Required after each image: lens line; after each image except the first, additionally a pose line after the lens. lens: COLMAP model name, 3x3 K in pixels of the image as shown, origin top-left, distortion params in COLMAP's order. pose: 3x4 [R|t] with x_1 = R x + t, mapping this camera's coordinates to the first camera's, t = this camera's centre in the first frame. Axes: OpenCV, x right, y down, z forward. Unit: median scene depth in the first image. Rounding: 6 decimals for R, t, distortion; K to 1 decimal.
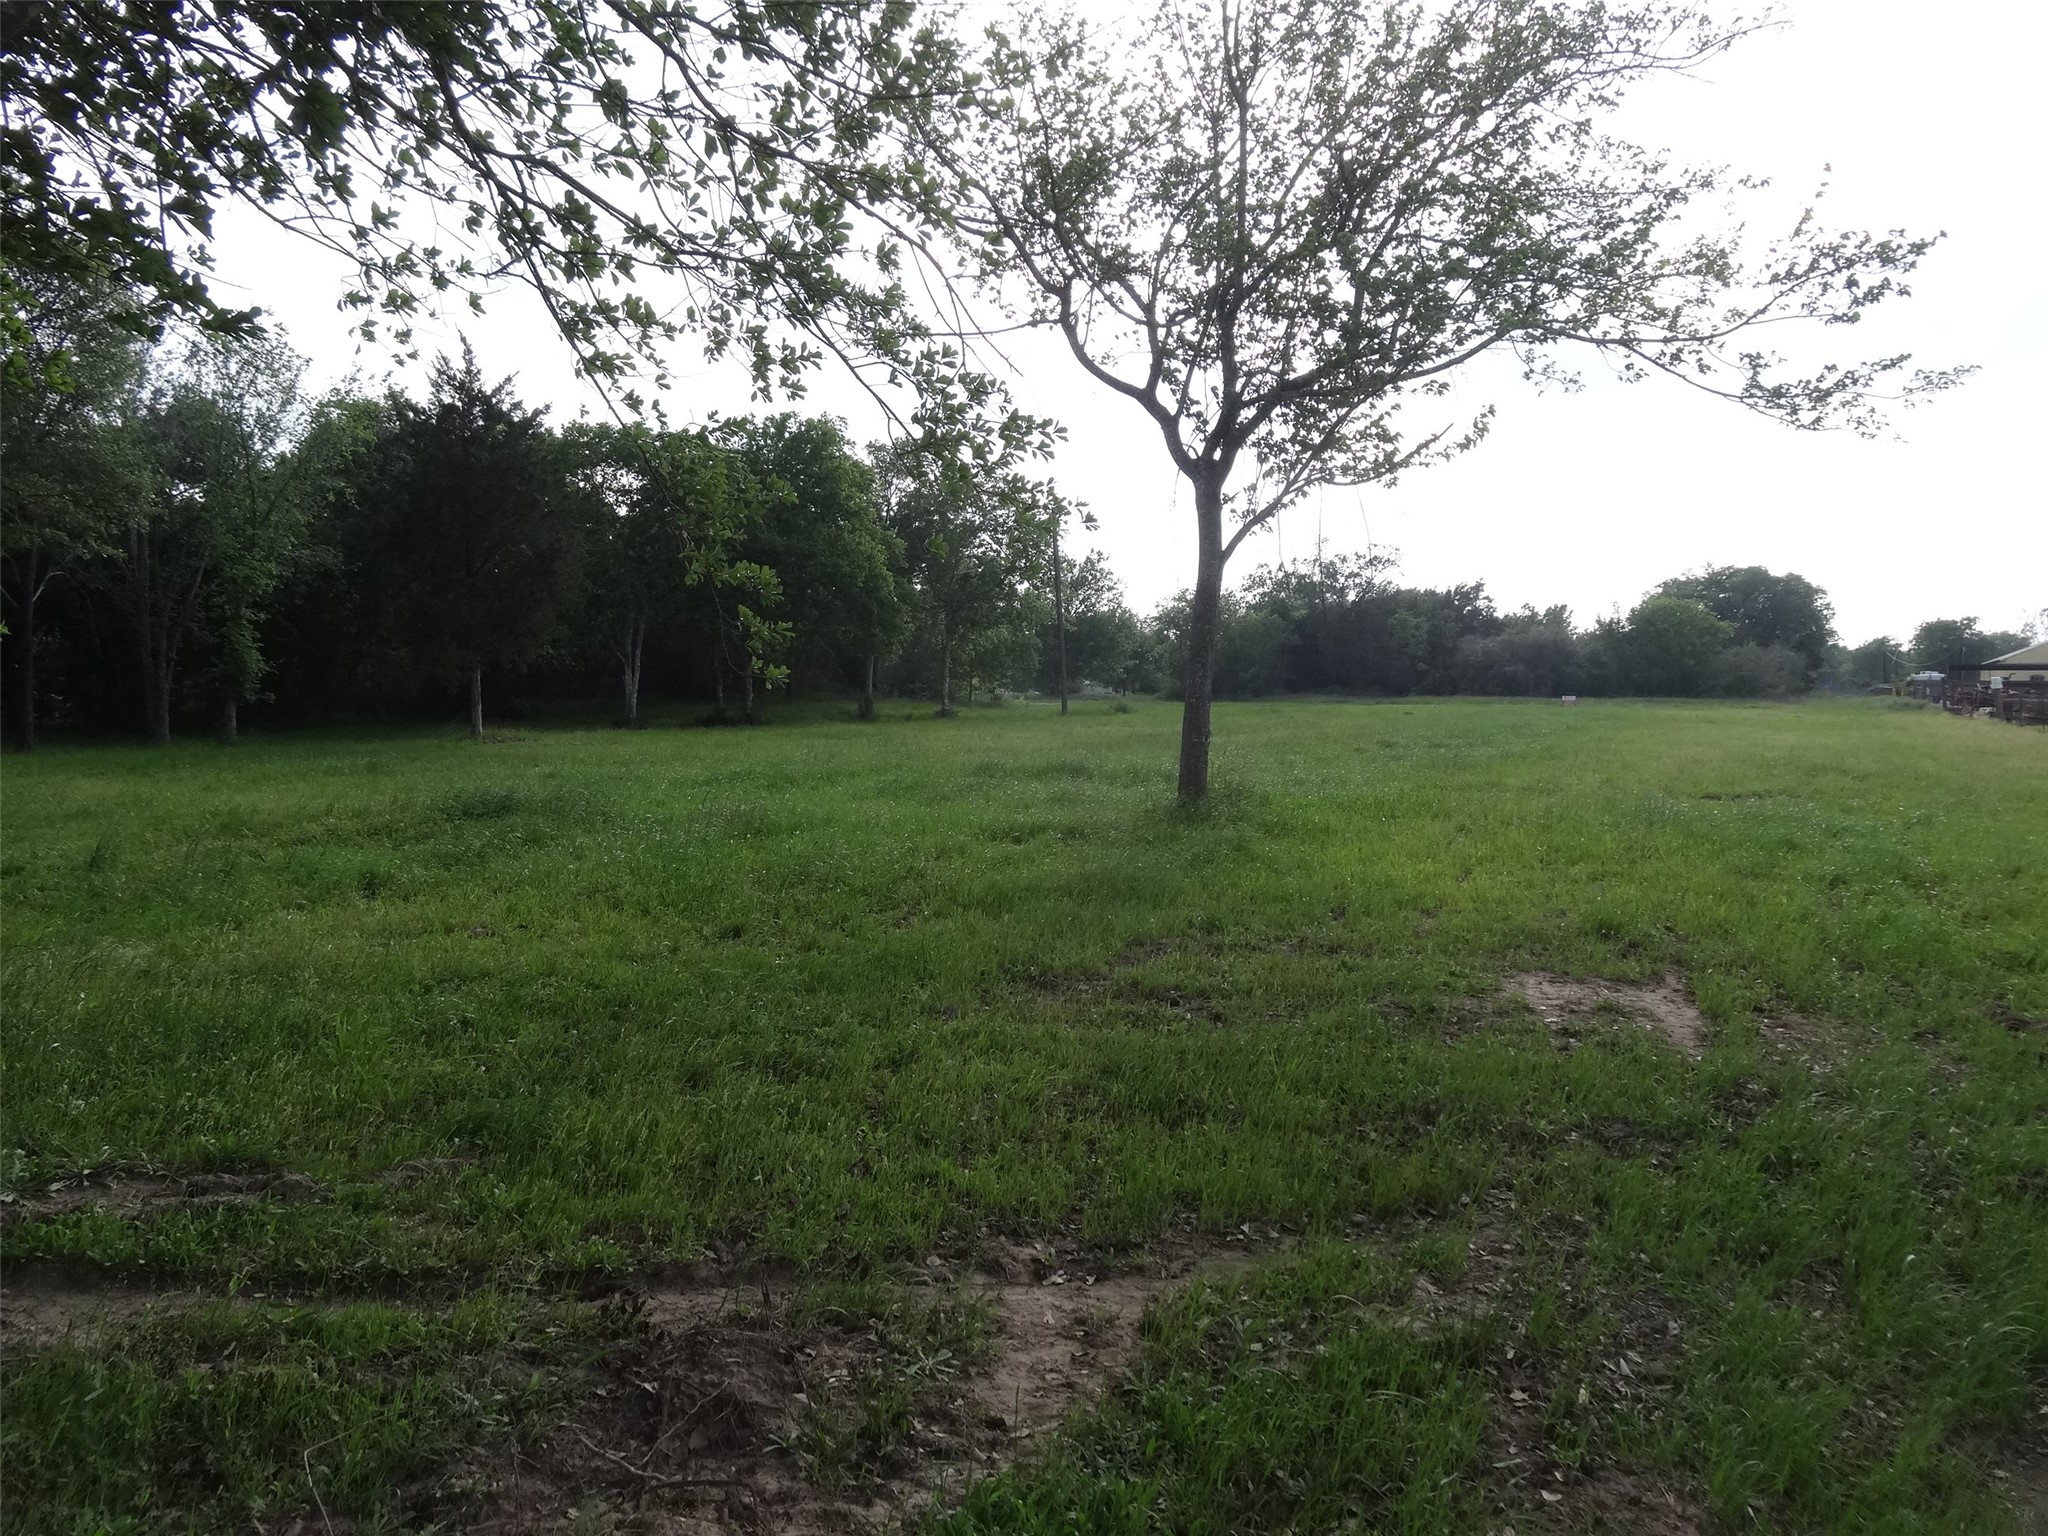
lens RADIAL K [[1513.9, 0, 1032.3], [0, 1513.9, 764.1], [0, 0, 1]] dist [-0.001894, 0.007091]
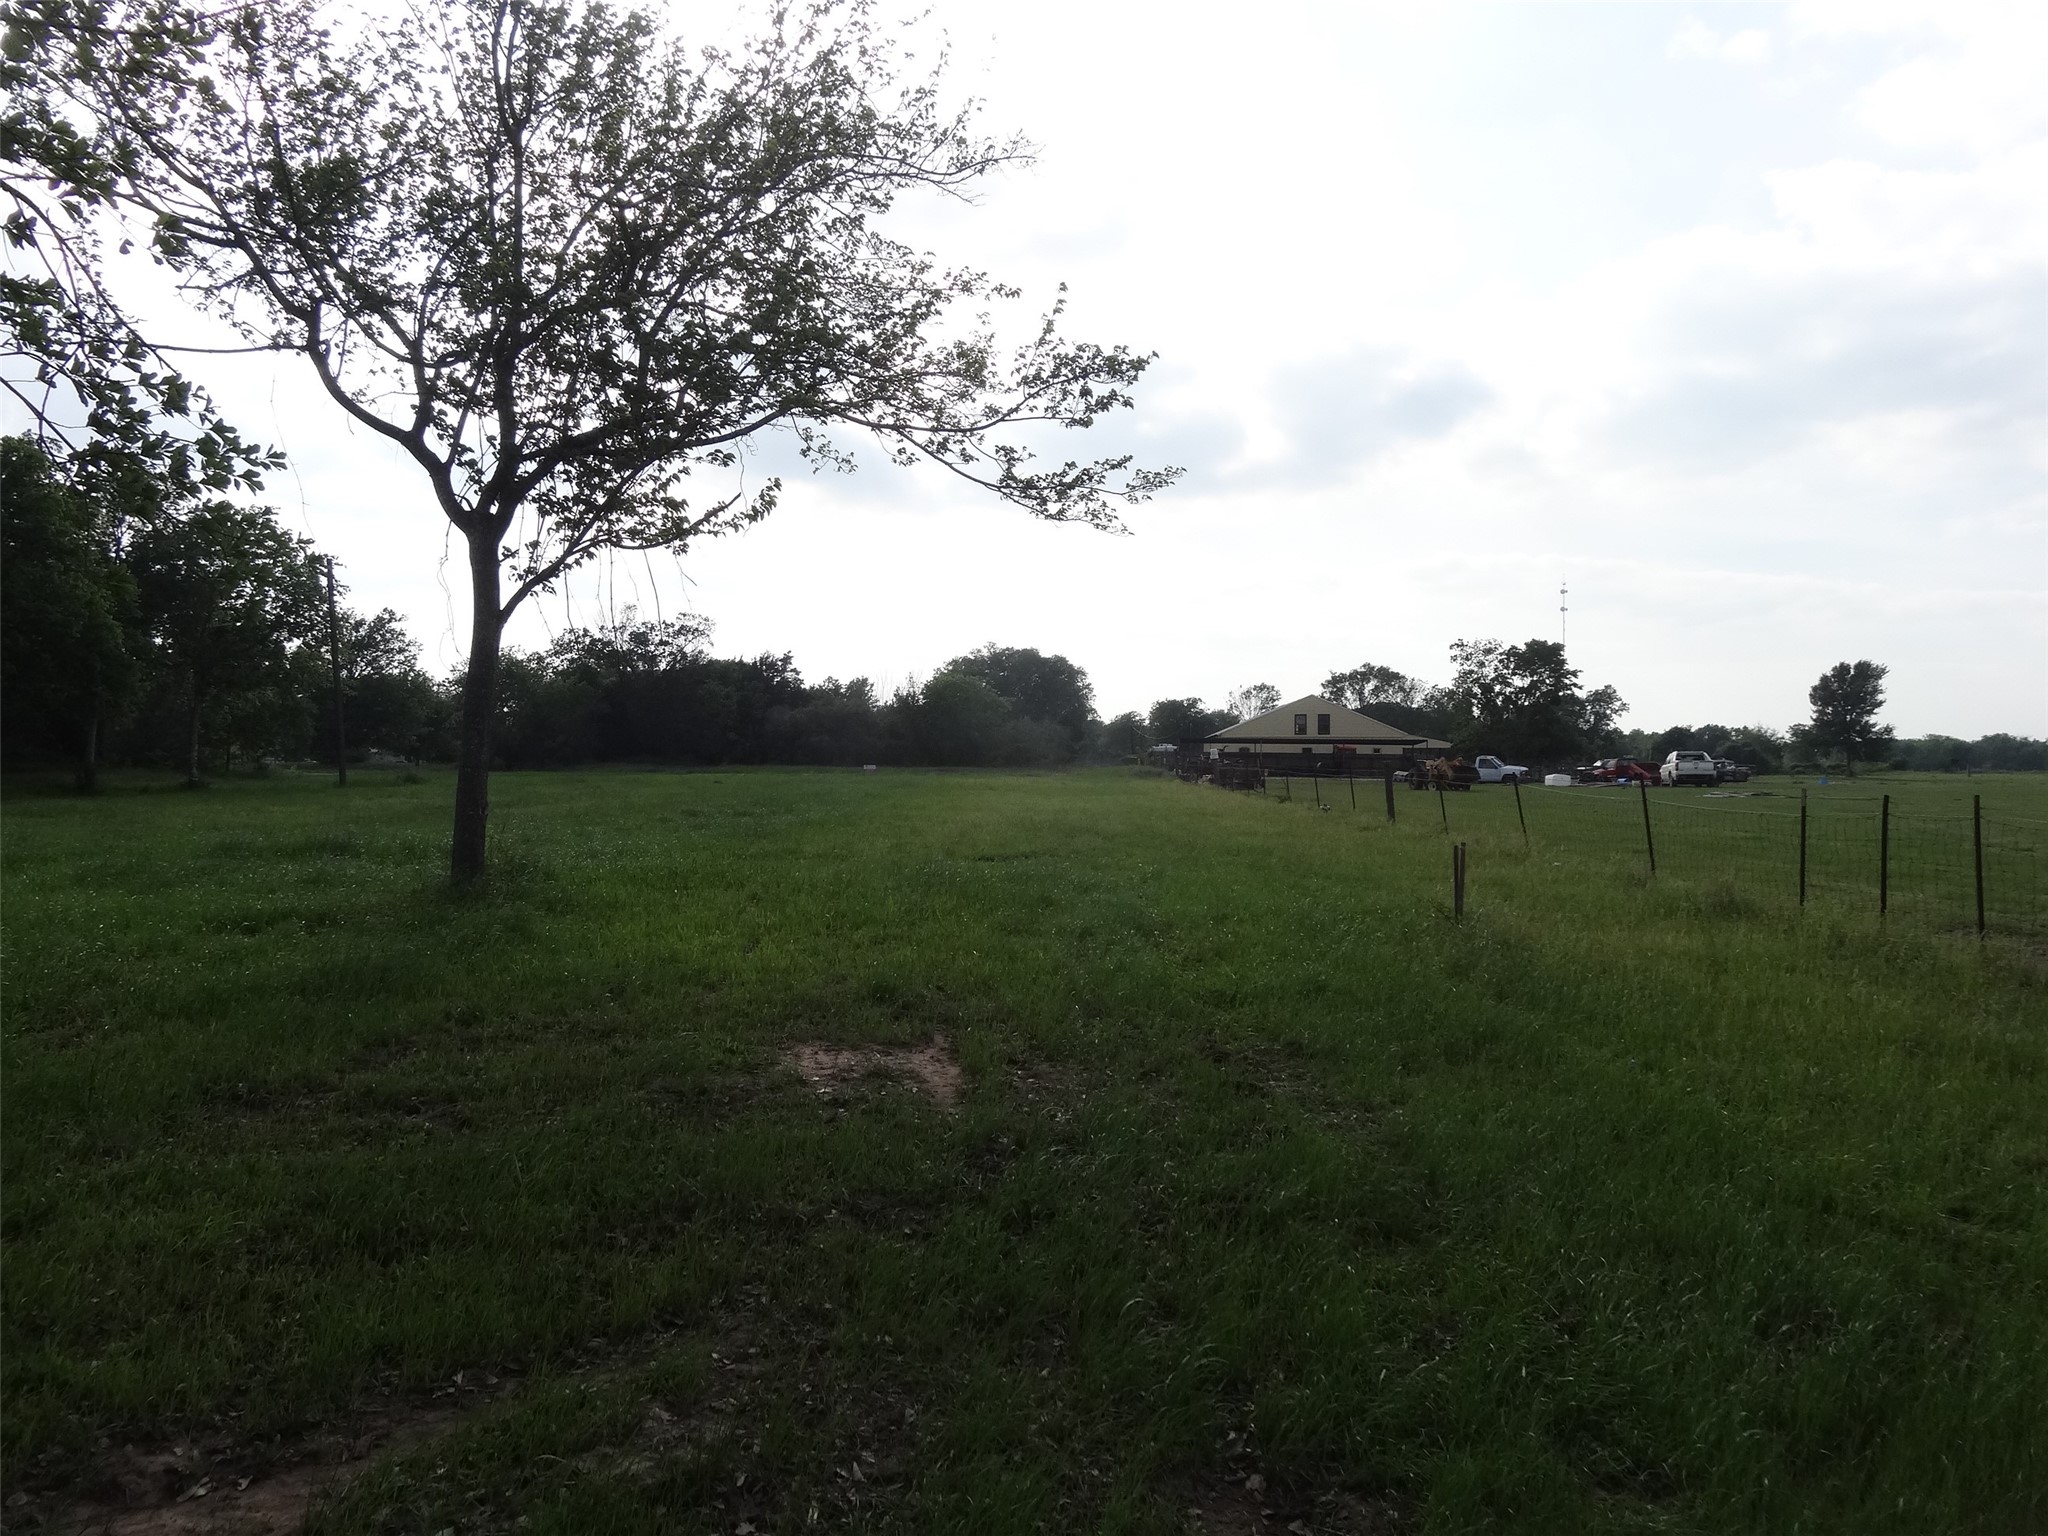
lens RADIAL K [[1513.9, 0, 1031.7], [0, 1513.9, 762.0], [0, 0, 1]] dist [-0.001894, 0.007091]
pose [[0.902641, -0.000723, 0.430394, 0.022793], [0.020960, 0.998886, -0.042280, -0.000742], [-0.429884, 0.047185, 0.901650, 0.021810]]
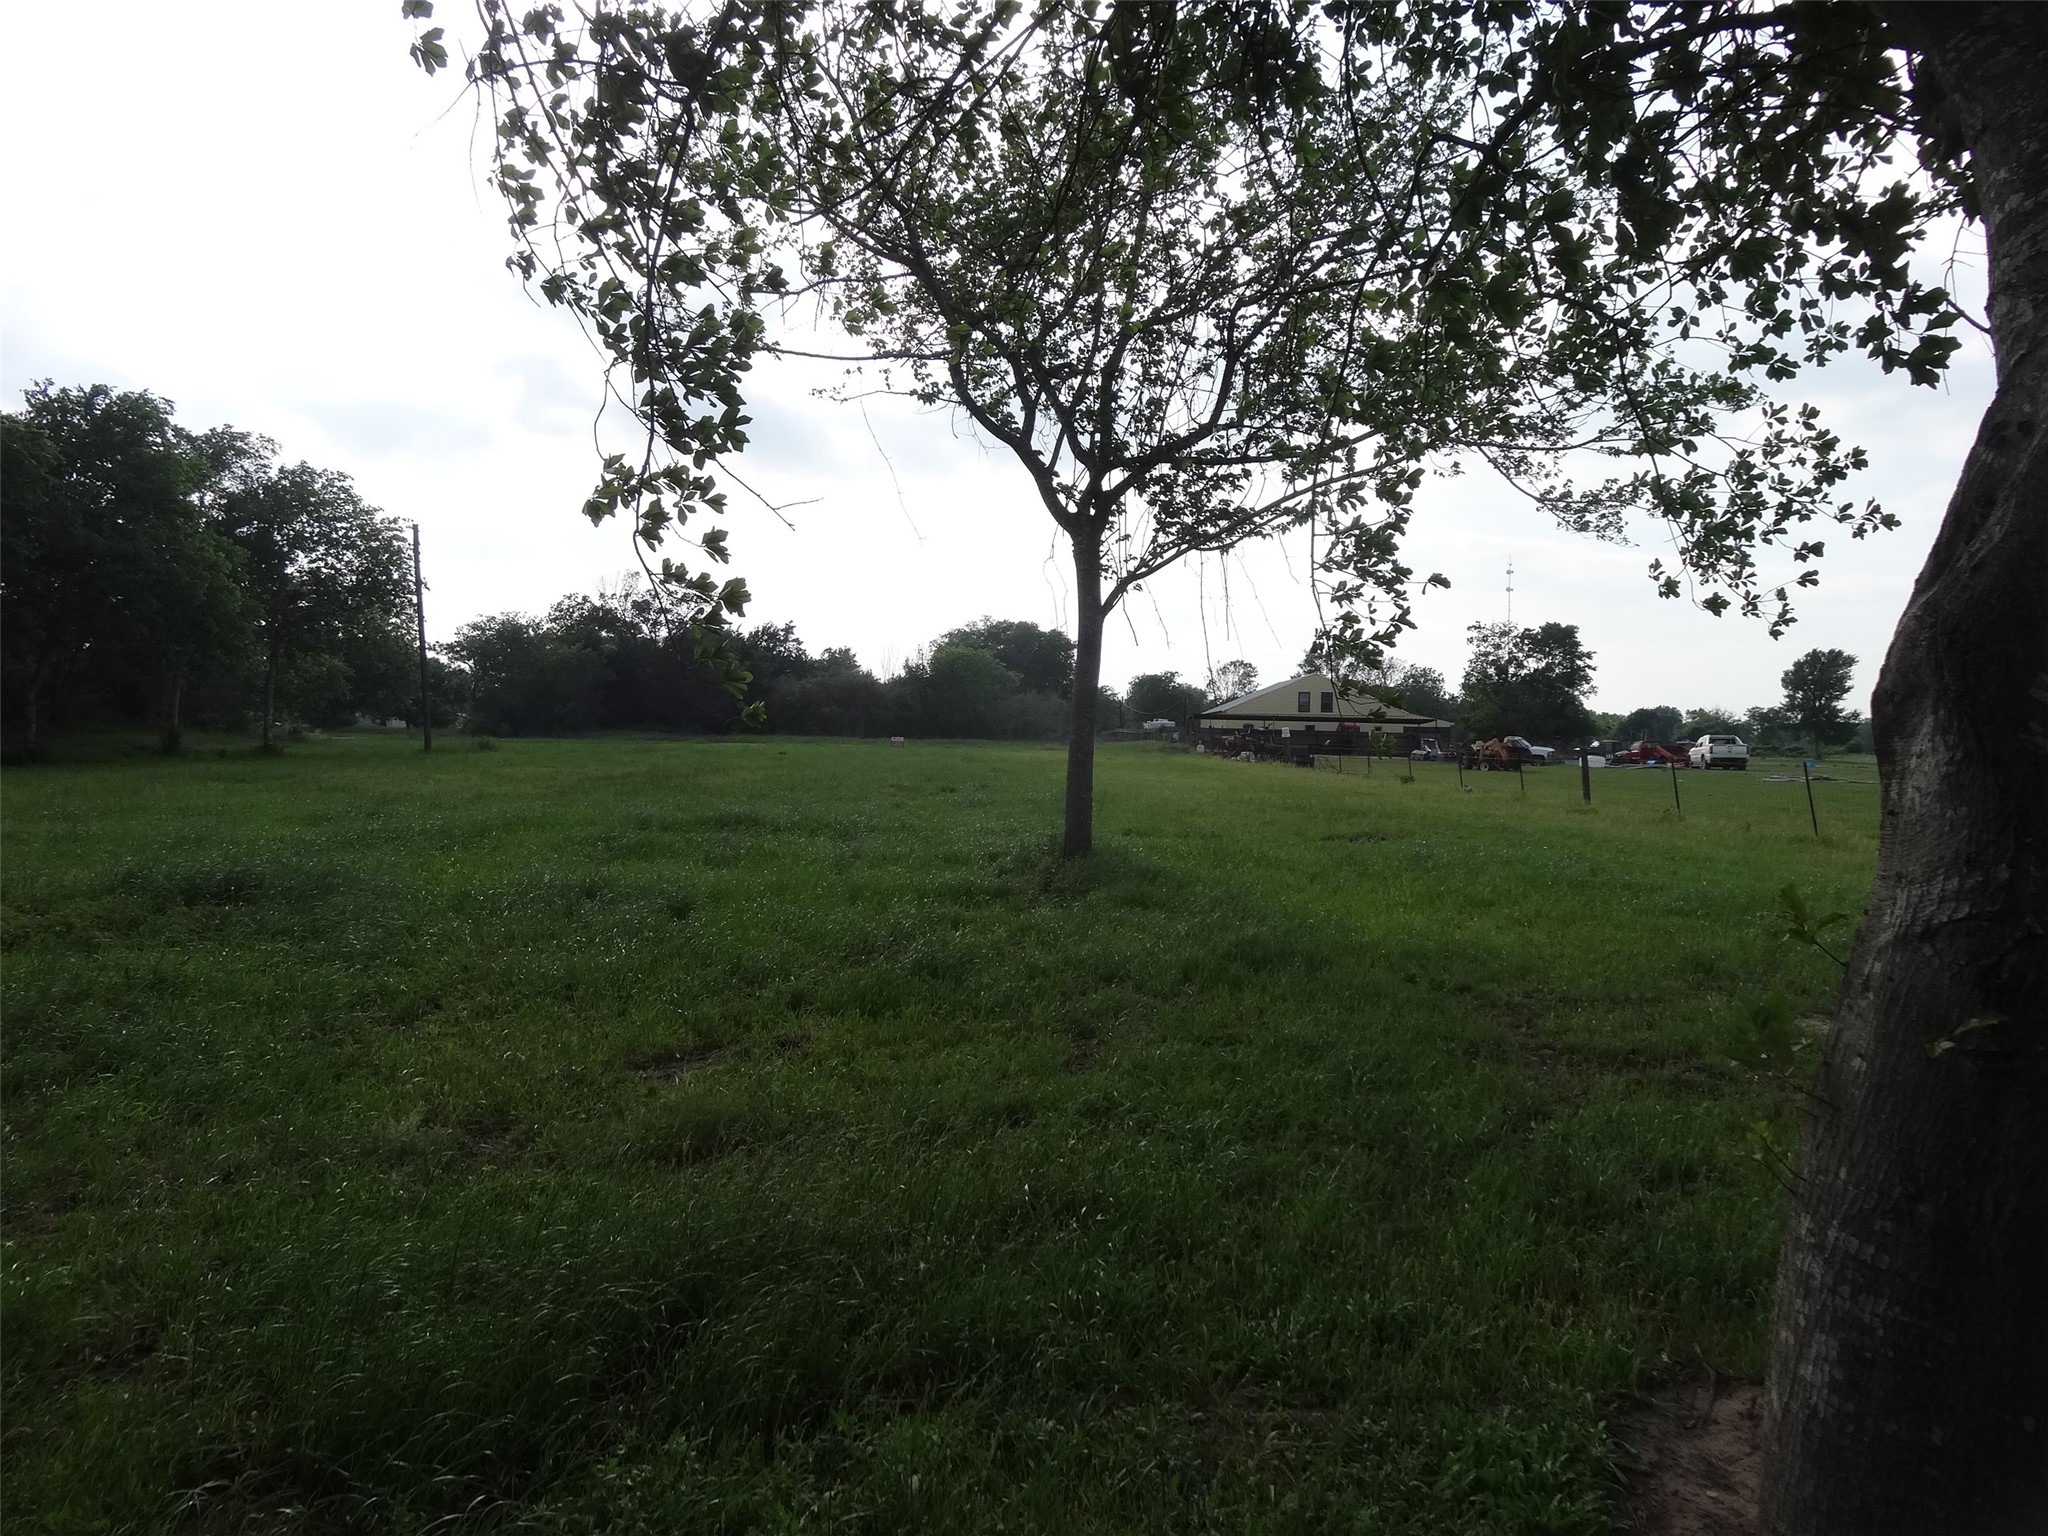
lens RADIAL K [[1513.9, 0, 1030.3], [0, 1513.9, 773.6], [0, 0, 1]] dist [-0.001894, 0.007091]
pose [[0.885155, -0.000776, 0.465295, -0.452850], [0.008823, 0.999847, -0.015117, -0.019755], [-0.465212, 0.017486, 0.885027, 0.168227]]
